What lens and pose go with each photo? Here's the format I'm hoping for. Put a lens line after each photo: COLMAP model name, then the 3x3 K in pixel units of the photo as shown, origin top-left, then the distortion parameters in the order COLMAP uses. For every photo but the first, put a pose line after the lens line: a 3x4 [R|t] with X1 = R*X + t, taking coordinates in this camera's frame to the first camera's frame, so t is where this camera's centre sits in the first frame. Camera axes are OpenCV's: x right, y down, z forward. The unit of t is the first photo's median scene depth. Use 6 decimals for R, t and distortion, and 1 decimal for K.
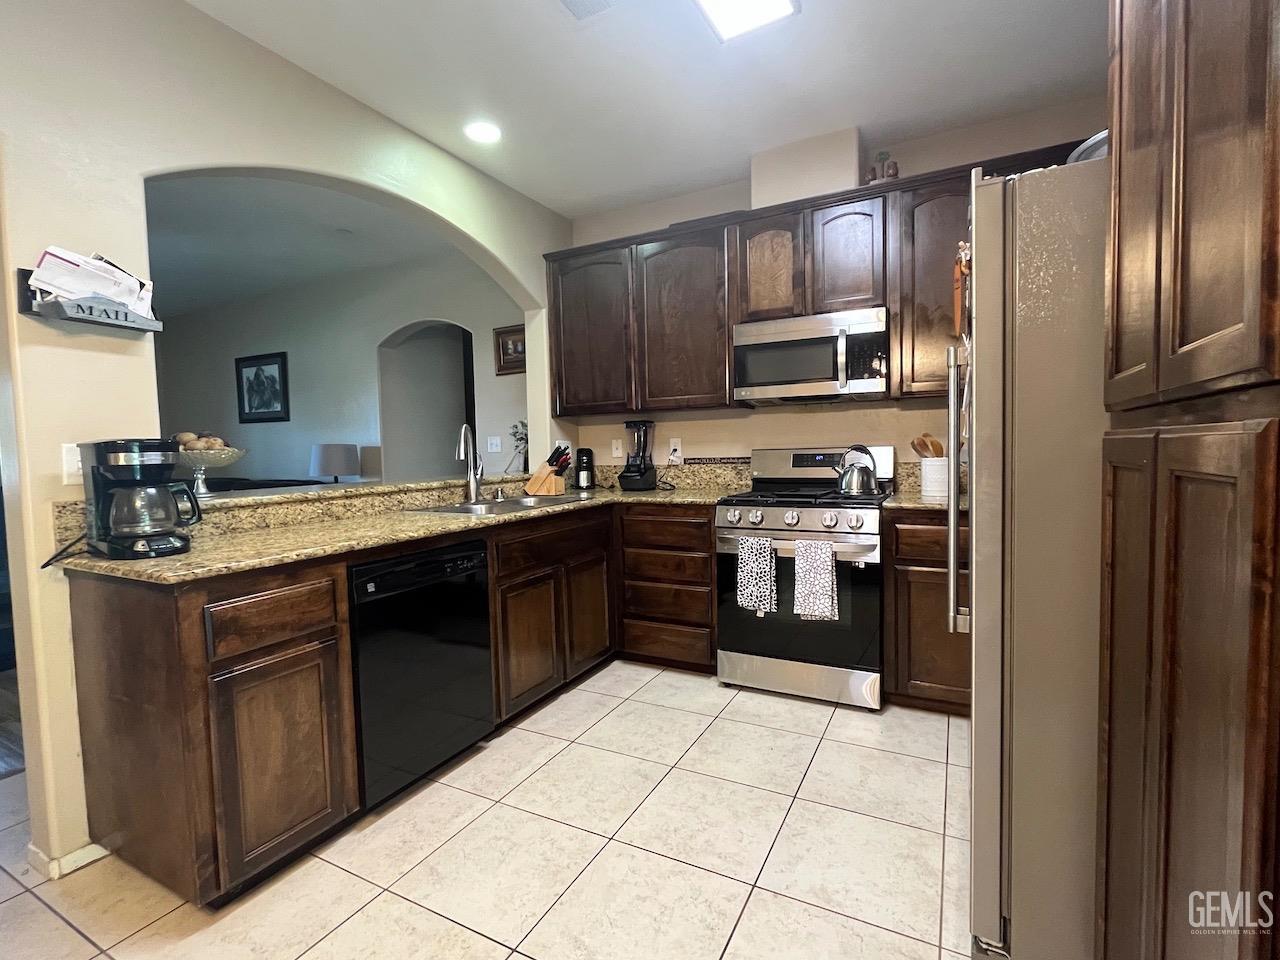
lens RADIAL K [[594.0, 0, 640.2], [0, 594.0, 480.7], [0, 0, 1]] dist [-0.014899, 0.000402]
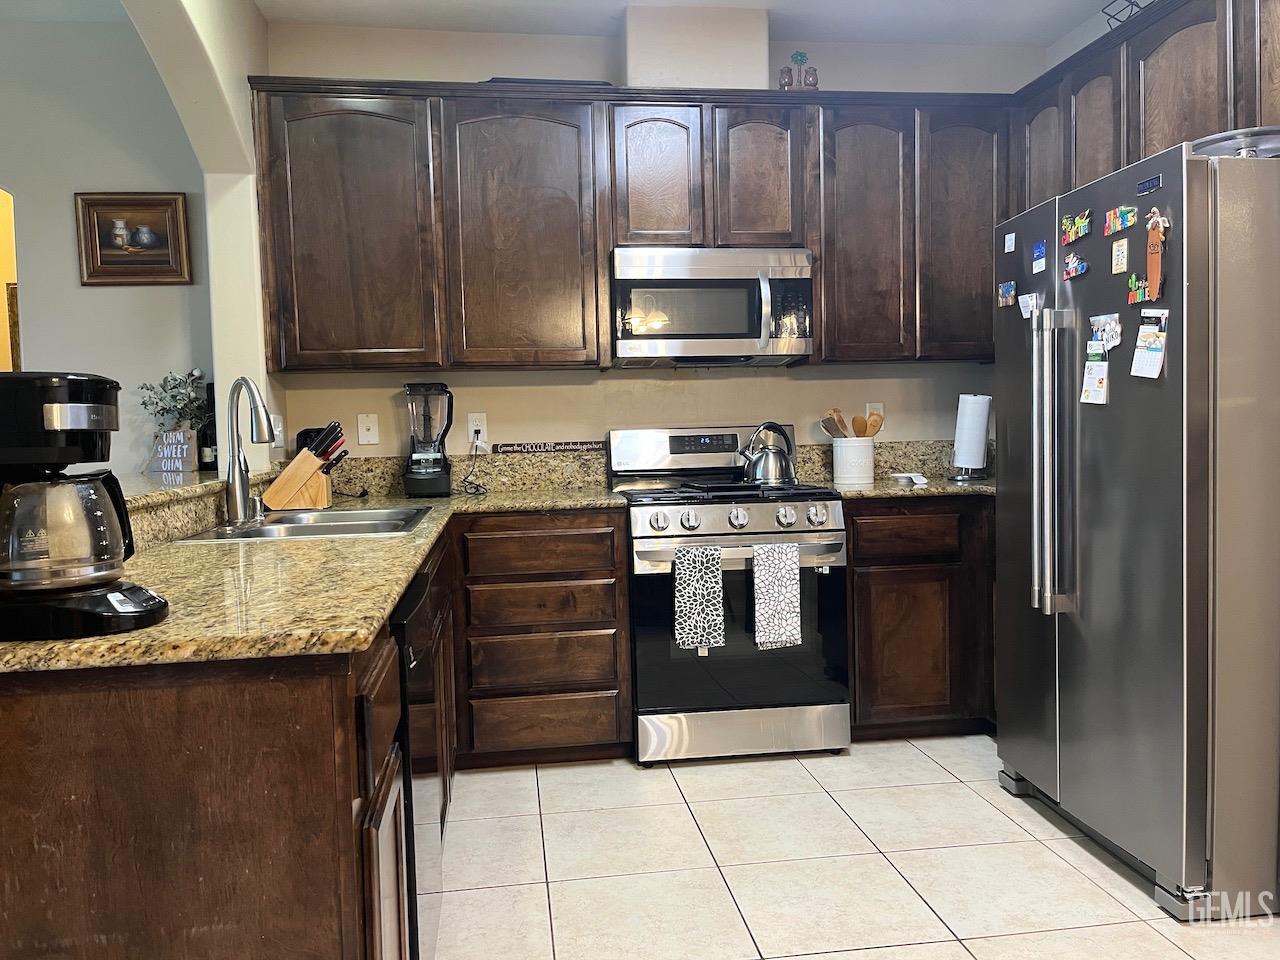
lens RADIAL K [[972.1, 0, 639.5], [0, 972.1, 486.8], [0, 0, 1]] dist [0.031684, -0.039750]
pose [[0.807880, -0.028439, 0.588661, -0.506103], [0.037187, 0.999304, -0.002759, 0.020460], [-0.588173, 0.024120, 0.808376, 0.072167]]
